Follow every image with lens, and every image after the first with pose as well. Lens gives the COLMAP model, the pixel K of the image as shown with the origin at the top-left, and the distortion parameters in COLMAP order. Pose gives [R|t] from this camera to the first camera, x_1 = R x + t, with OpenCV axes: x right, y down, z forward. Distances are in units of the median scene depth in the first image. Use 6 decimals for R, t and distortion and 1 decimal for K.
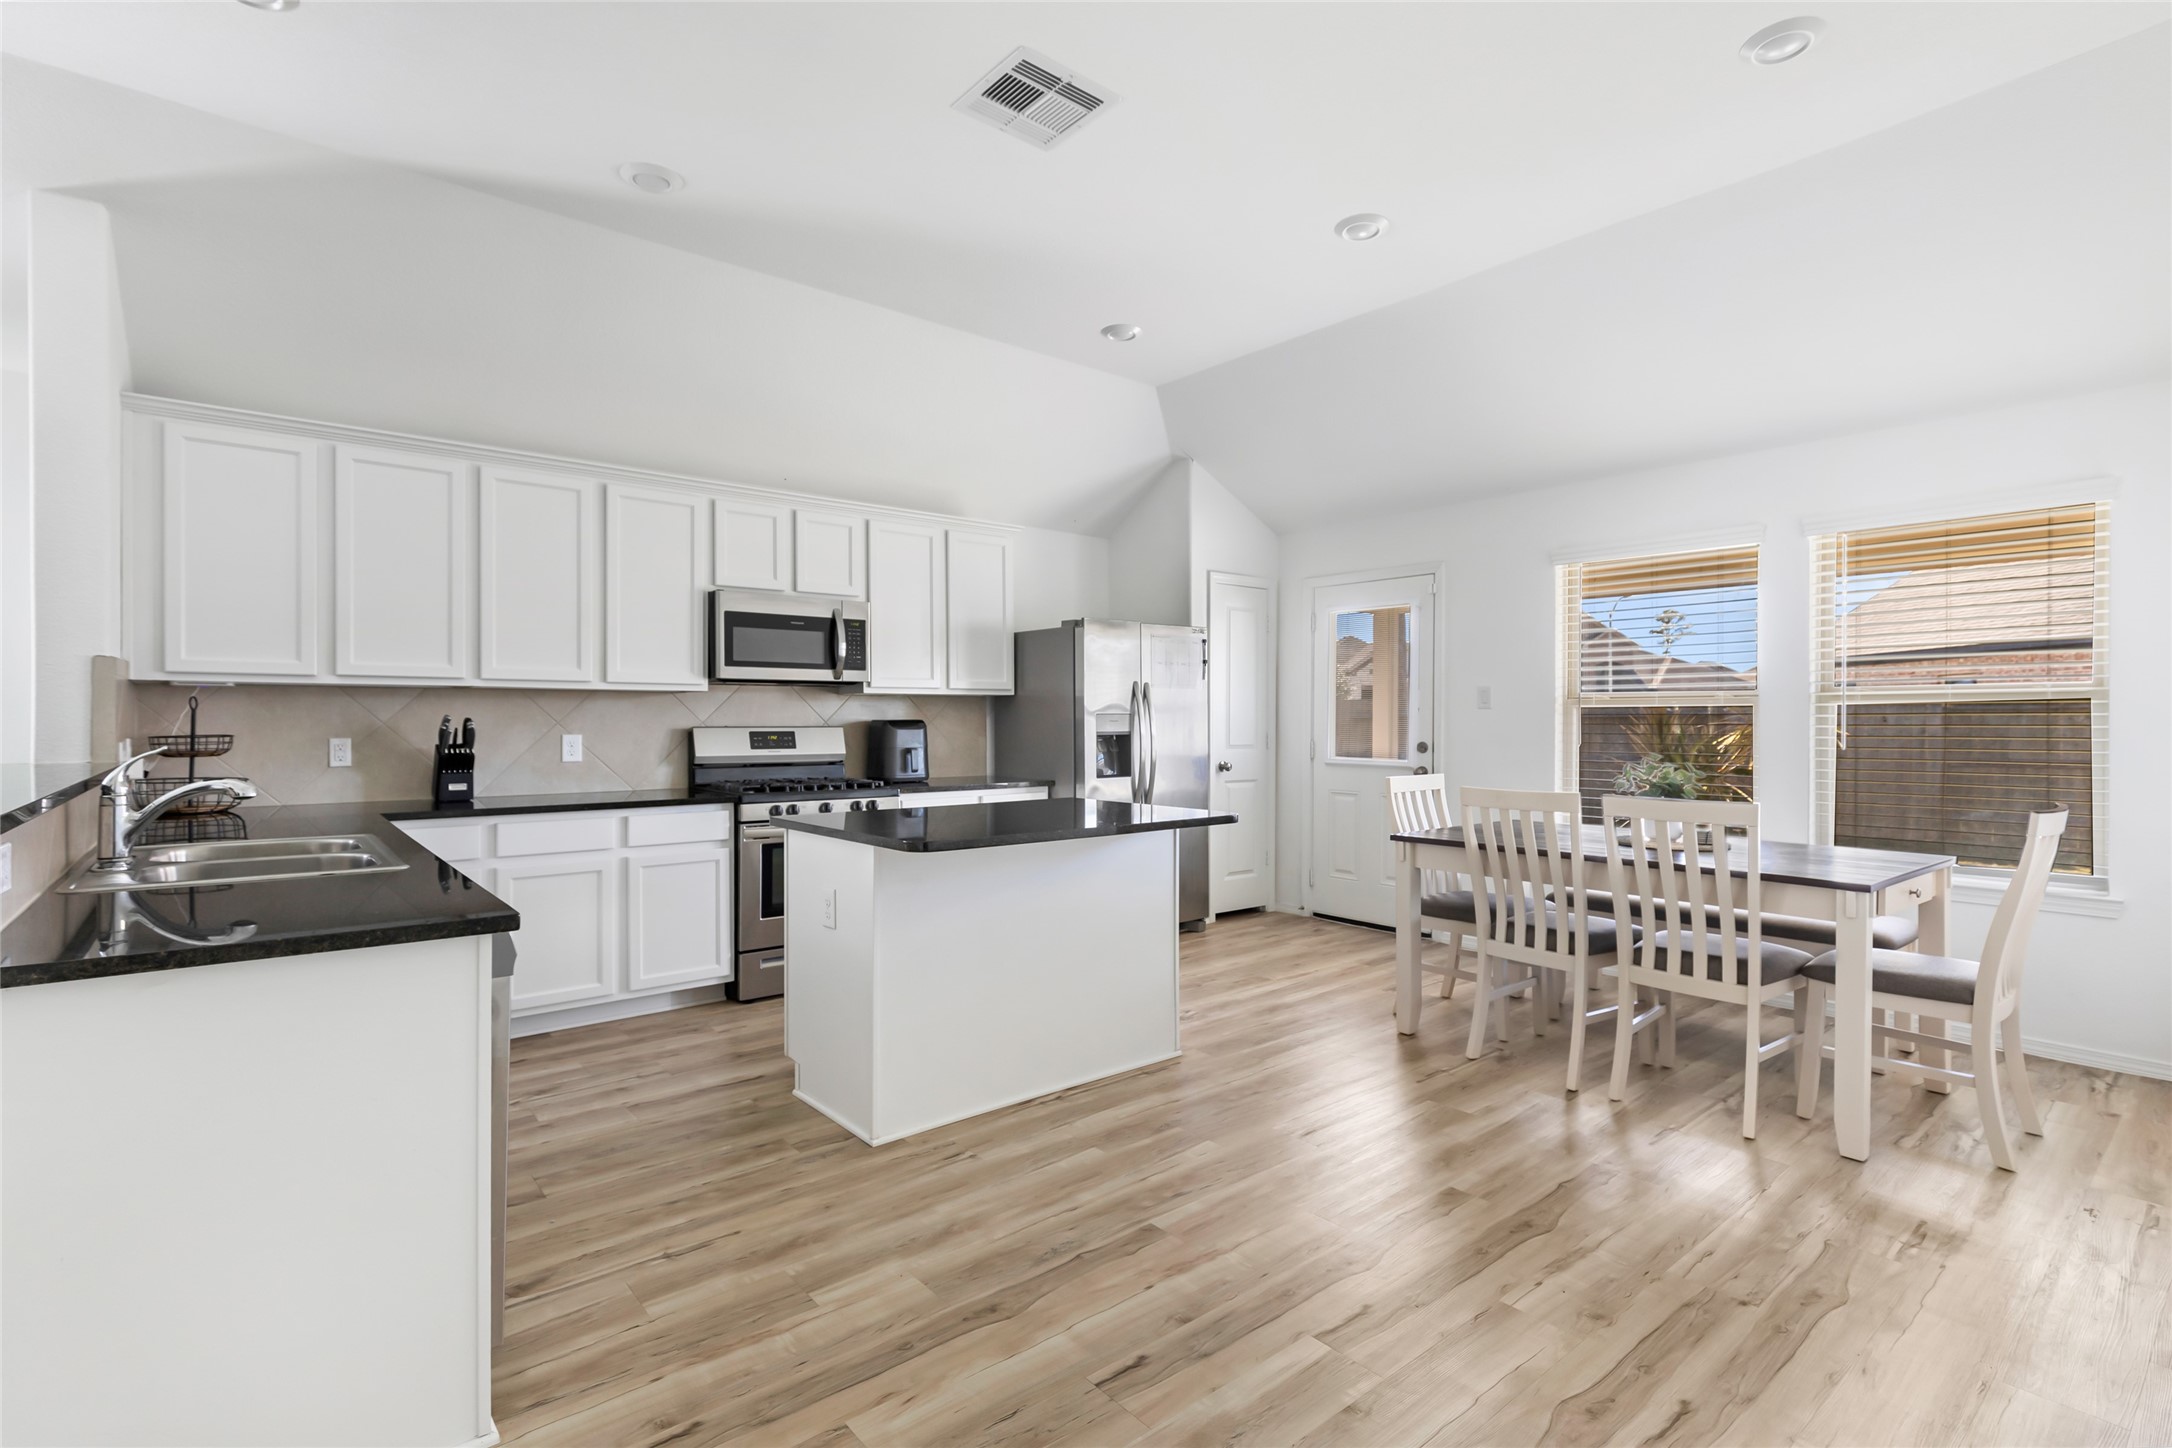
lens RADIAL K [[1050.7, 0, 1053.1], [0, 1050.7, 717.6], [0, 0, 1]] dist [-0.001035, -0.000241]
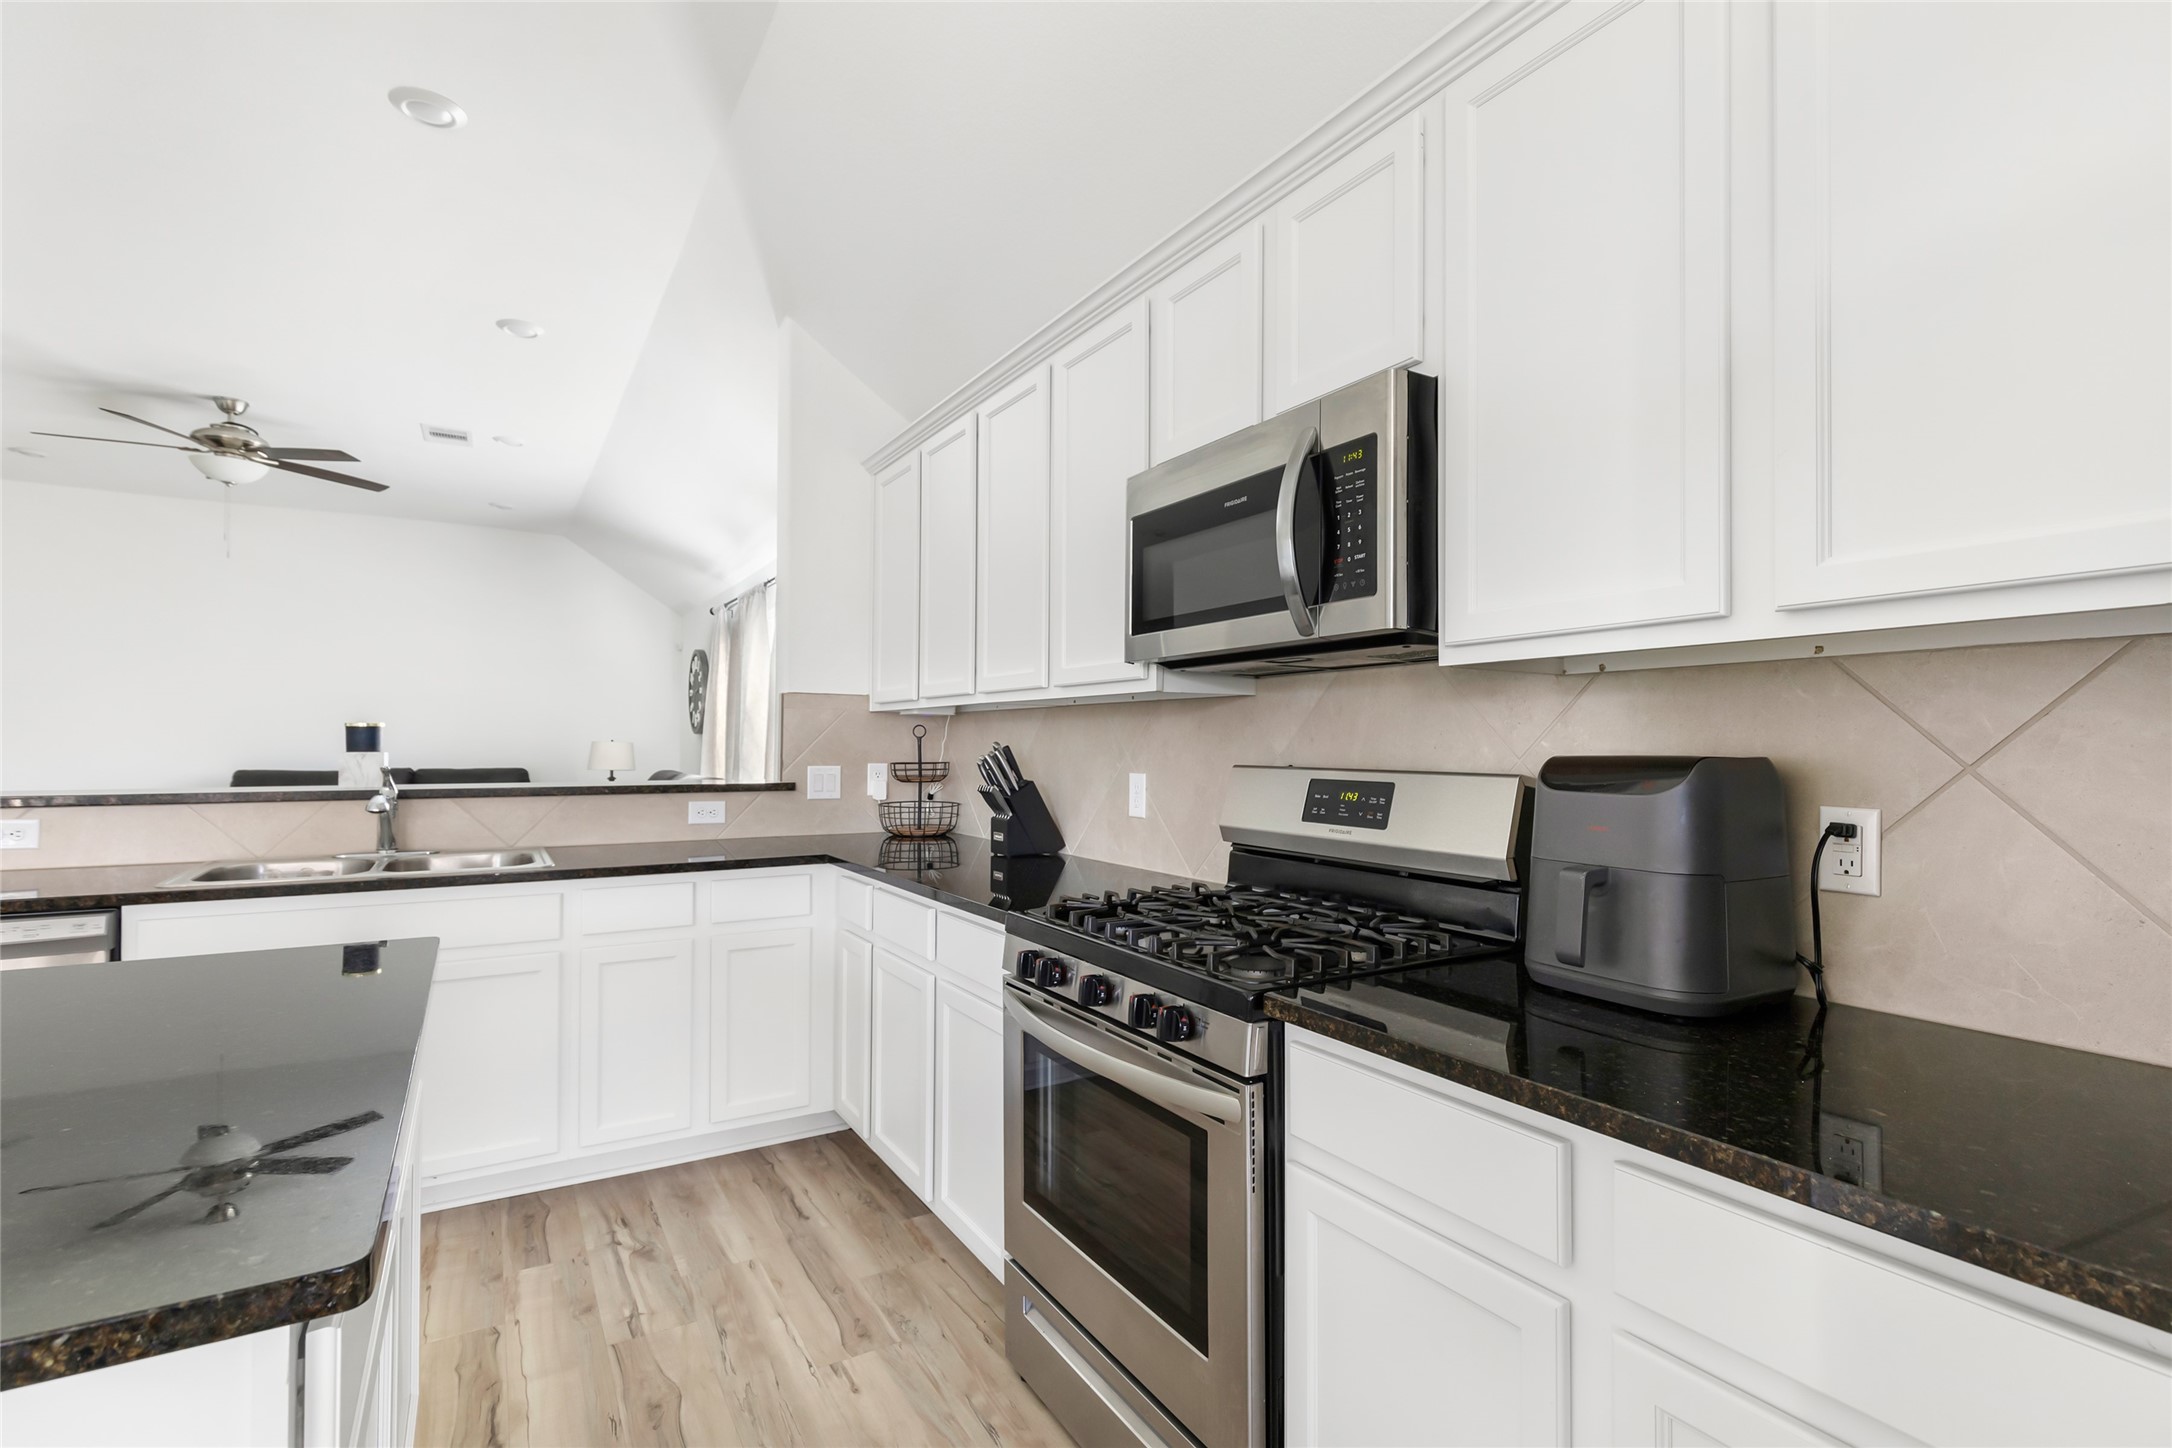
lens RADIAL K [[1034.0, 0, 1108.5], [0, 1034.0, 731.0], [0, 0, 1]] dist [0.000304, 0.000749]
pose [[-0.135538, -0.010809, -0.990713, 0.196310], [0.001921, 0.999936, -0.011173, -0.002441], [0.990770, -0.003418, -0.135508, 1.422800]]
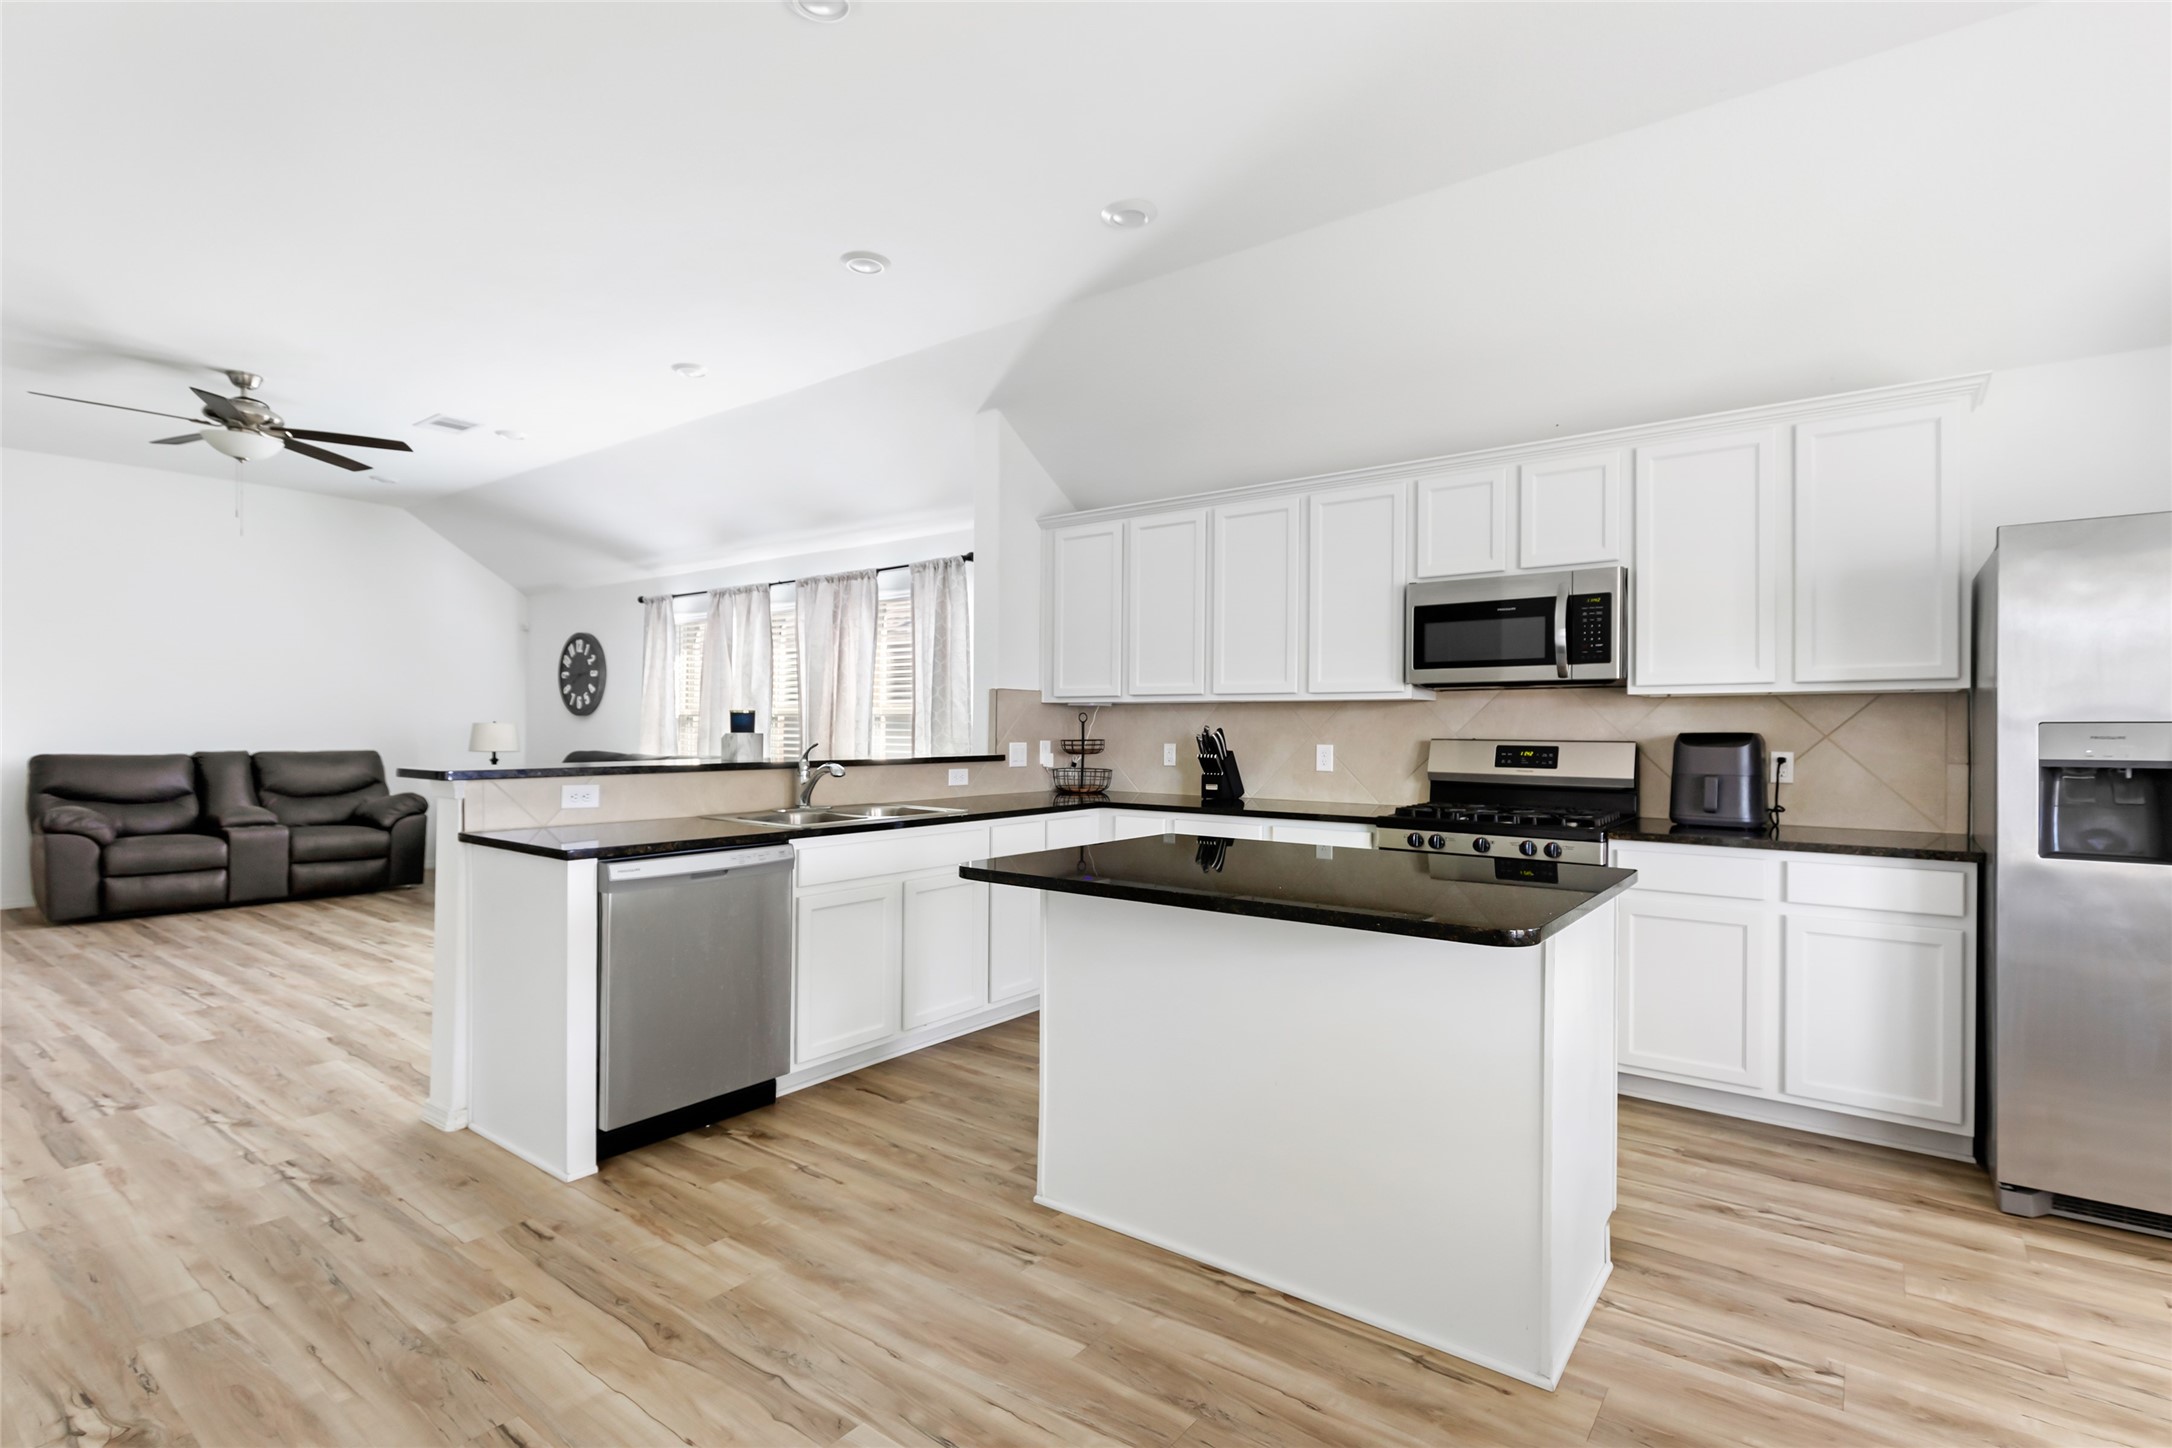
lens RADIAL K [[1002.9, 0, 1086.0], [0, 1002.9, 724.0], [0, 0, 1]] dist [-0.000177, -0.000012]
pose [[0.239703, -0.001266, -0.970845, 0.589381], [-0.000431, 0.999999, -0.001410, -0.003543], [0.970846, 0.000757, 0.239702, 0.719898]]
